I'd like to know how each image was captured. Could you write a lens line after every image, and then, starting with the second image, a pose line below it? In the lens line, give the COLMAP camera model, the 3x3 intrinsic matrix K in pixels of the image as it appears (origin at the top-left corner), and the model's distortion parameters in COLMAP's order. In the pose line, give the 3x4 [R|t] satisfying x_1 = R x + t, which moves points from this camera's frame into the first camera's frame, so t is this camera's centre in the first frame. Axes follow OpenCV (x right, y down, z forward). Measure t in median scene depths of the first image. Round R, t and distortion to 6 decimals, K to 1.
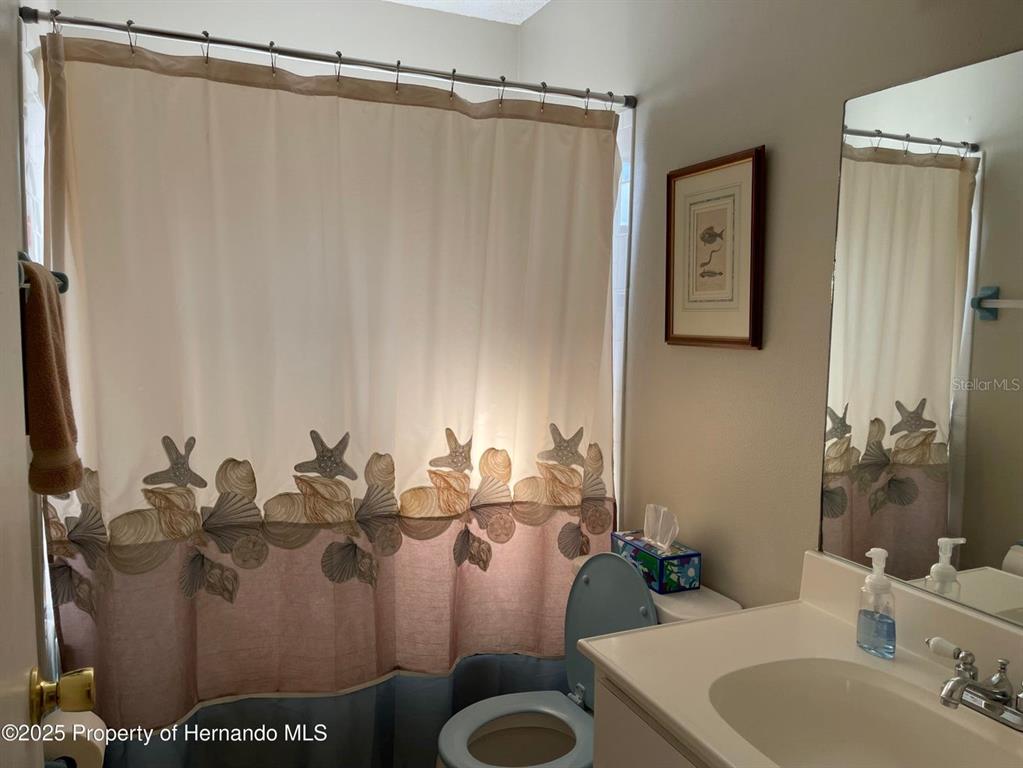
lens RADIAL K [[774.1, 0, 509.8], [0, 774.1, 388.6], [0, 0, 1]] dist [0.069702, -0.088476]
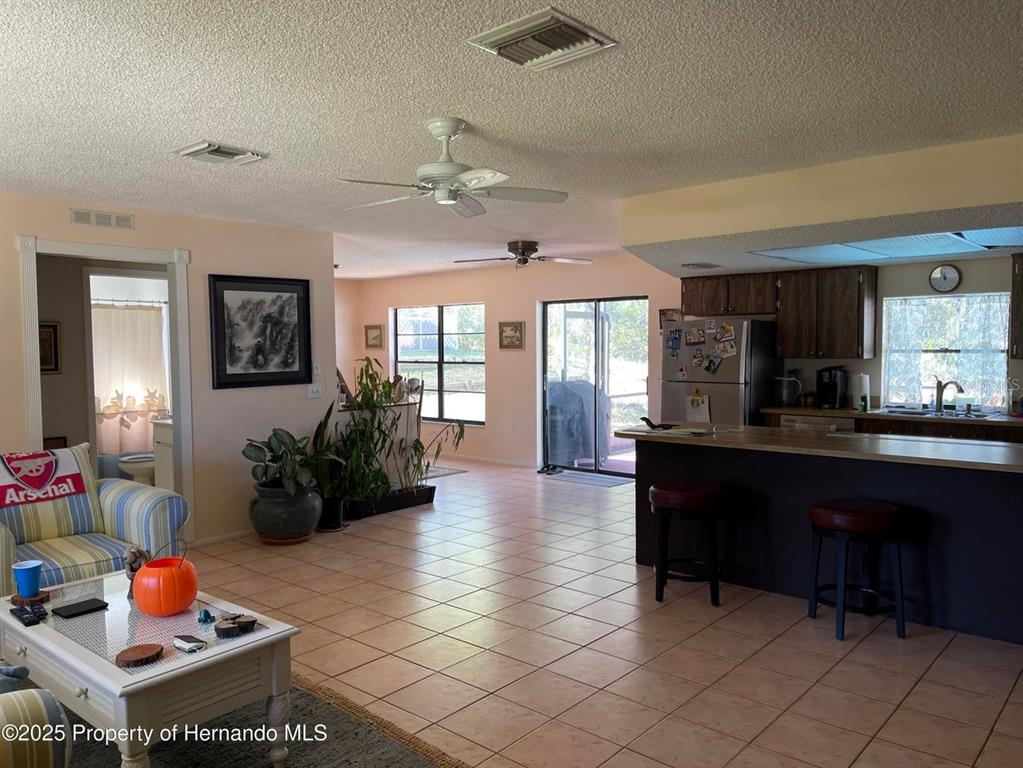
lens RADIAL K [[774.1, 0, 509.8], [0, 774.1, 388.6], [0, 0, 1]] dist [0.069702, -0.088476]
pose [[0.912110, -0.047180, 0.407222, 0.113140], [0.062830, 0.997708, -0.025136, 0.251489], [-0.405102, 0.048513, 0.912983, -3.155477]]
